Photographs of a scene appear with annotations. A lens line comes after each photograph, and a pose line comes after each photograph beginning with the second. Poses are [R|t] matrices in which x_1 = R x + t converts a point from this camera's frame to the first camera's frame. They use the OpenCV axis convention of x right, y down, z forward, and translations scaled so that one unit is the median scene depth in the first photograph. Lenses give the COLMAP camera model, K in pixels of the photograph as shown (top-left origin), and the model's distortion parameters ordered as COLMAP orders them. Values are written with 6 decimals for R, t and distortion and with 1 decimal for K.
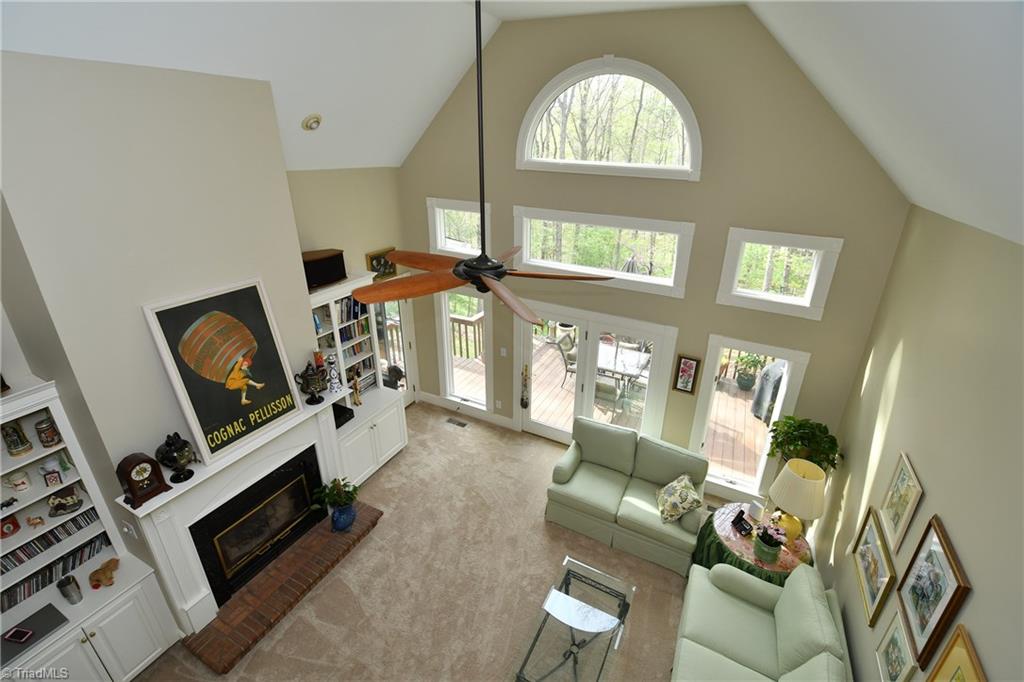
lens RADIAL K [[447.9, 0, 518.3], [0, 447.9, 349.5], [0, 0, 1]] dist [0.001191, -0.011494]
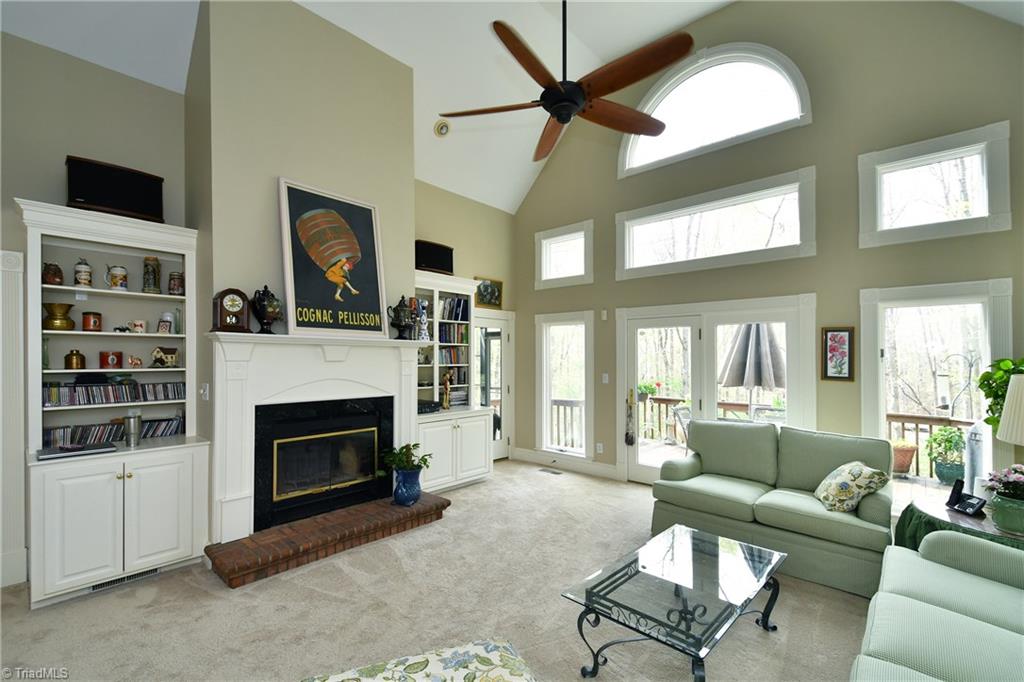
lens RADIAL K [[461.2, 0, 509.9], [0, 461.2, 360.9], [0, 0, 1]] dist [0.022432, -0.025491]
pose [[0.960252, -0.010035, -0.278953, 0.059333], [-0.103404, 0.915465, -0.388885, 0.501162], [0.259275, 0.402273, 0.878039, 0.169786]]
